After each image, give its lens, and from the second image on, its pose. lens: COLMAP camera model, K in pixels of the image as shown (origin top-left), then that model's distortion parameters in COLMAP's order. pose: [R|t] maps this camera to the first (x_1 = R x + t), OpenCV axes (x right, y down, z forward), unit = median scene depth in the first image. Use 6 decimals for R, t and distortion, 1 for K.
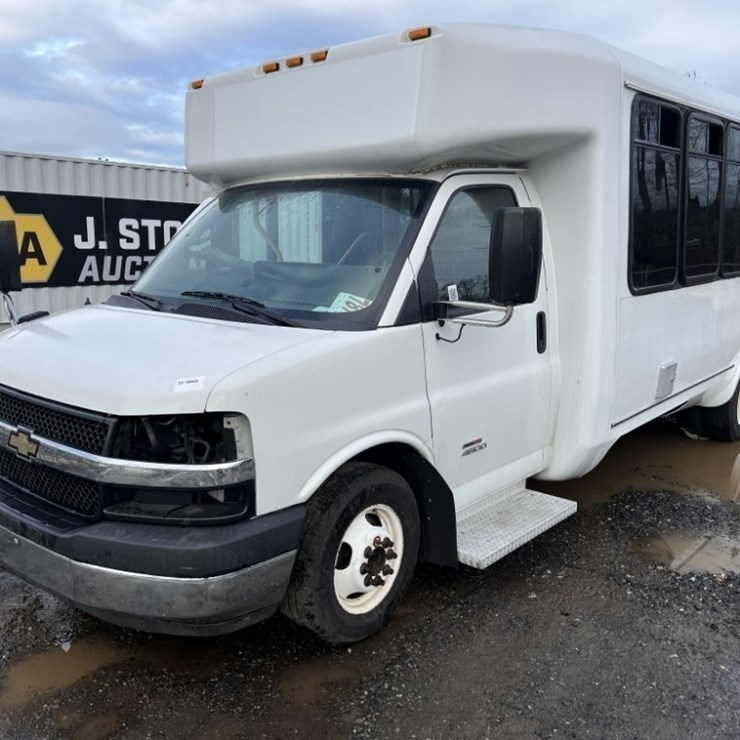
lens RADIAL K [[796.9, 0, 363.8], [0, 796.9, 352.5], [0, 0, 1]] dist [0.026355, 0.000000]
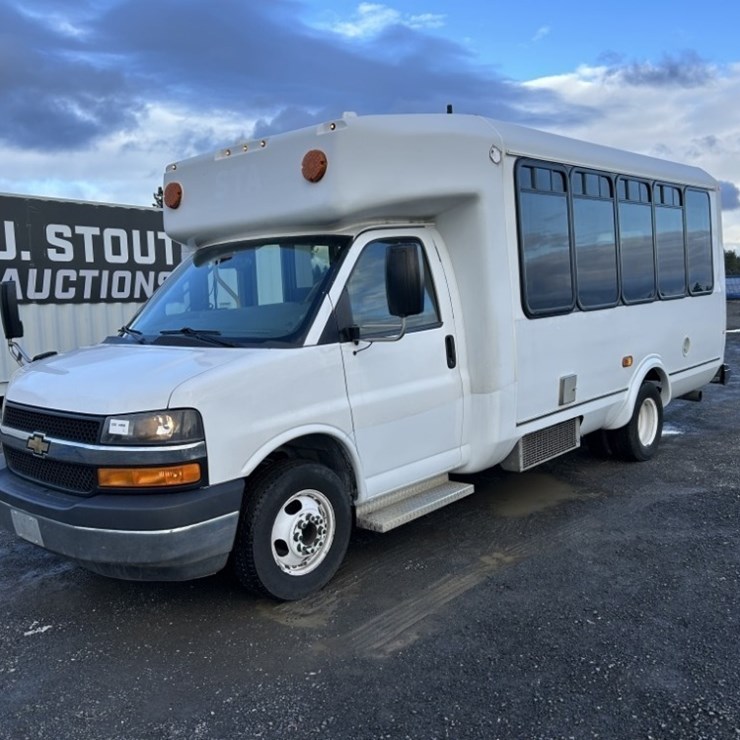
lens RADIAL K [[796.9, 0, 366.9], [0, 796.9, 352.9], [0, 0, 1]] dist [0.026355, 0.000000]
pose [[0.999023, -0.041796, -0.014327, 0.131201], [0.040776, 0.997031, -0.065312, 0.064861], [0.017015, 0.064664, 0.997762, -0.294358]]
